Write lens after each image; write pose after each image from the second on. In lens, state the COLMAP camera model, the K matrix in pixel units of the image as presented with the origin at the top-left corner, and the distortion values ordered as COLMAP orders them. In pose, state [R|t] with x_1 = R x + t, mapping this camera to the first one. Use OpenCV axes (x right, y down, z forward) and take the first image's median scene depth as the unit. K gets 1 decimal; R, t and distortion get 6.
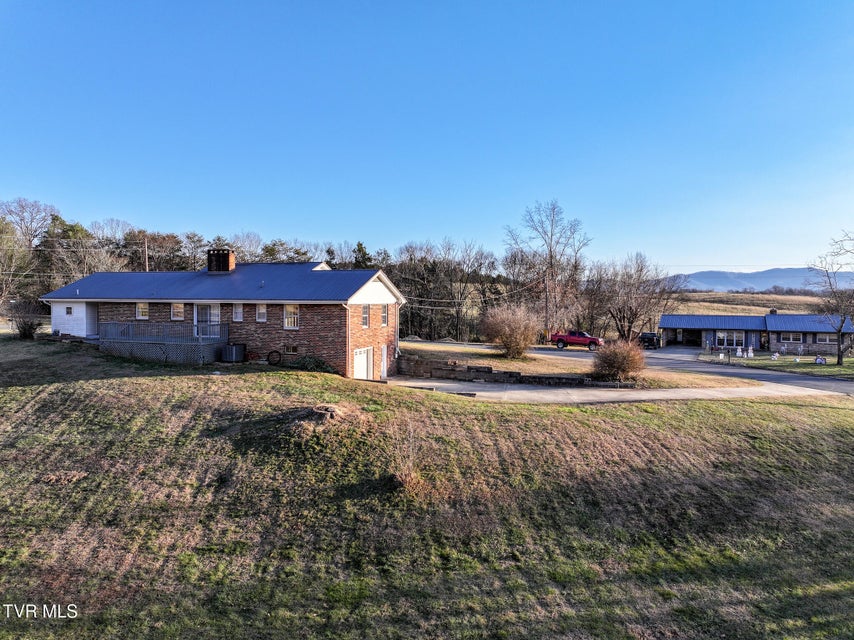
lens RADIAL K [[596.7, 0, 427.3], [0, 596.7, 316.9], [0, 0, 1]] dist [0.013527, 0.003358]
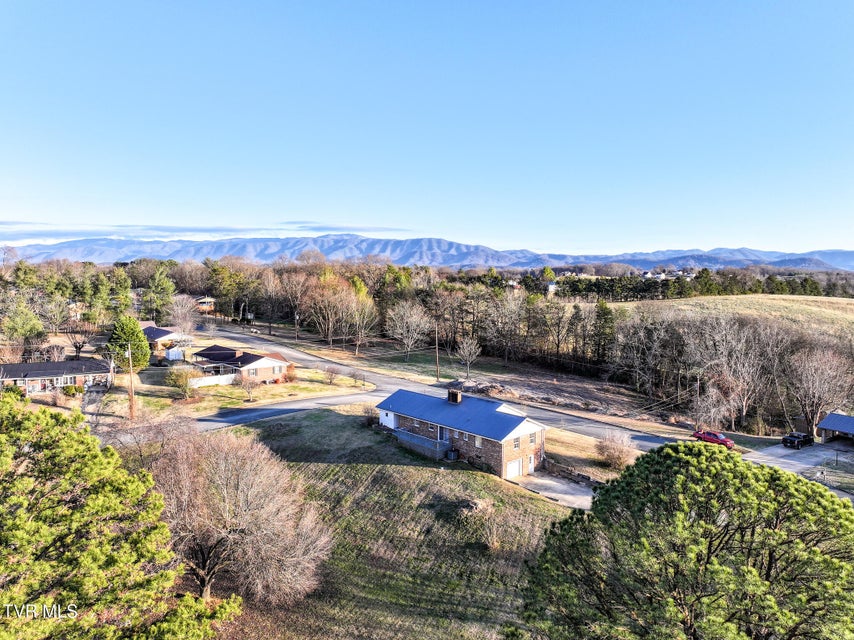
lens RADIAL K [[596.7, 0, 427.0], [0, 596.7, 320.0], [0, 0, 1]] dist [0.013527, 0.003358]
pose [[0.877801, 0.033058, -0.477884, 0.581163], [-0.011602, 0.998790, 0.047782, -0.515682], [0.478885, -0.036399, 0.877123, -0.849278]]
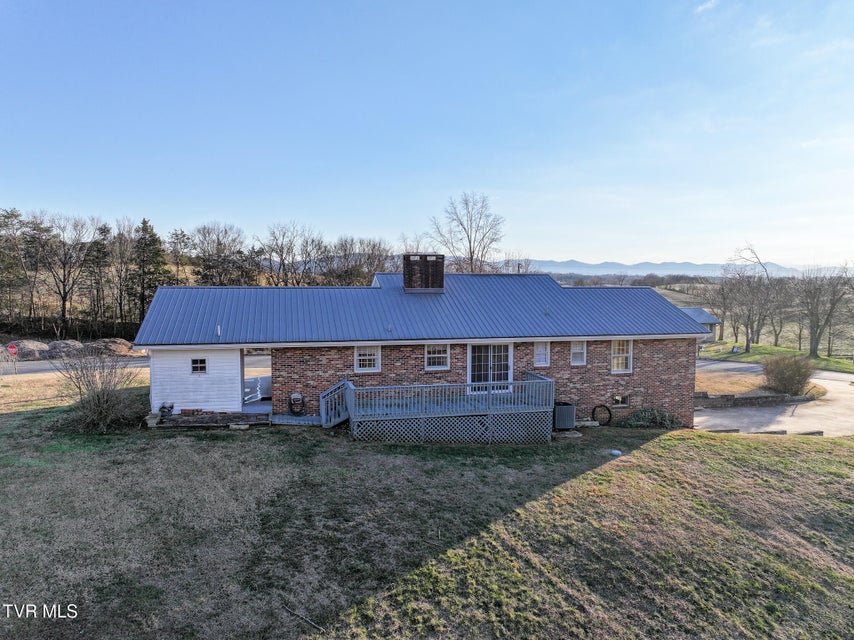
lens RADIAL K [[596.7, 0, 427.5], [0, 596.7, 320.2], [0, 0, 1]] dist [0.013527, 0.003358]
pose [[0.840928, -0.039510, 0.539703, -0.849079], [0.017540, 0.998797, 0.045790, -0.085421], [-0.540863, -0.029040, 0.840609, 0.528764]]
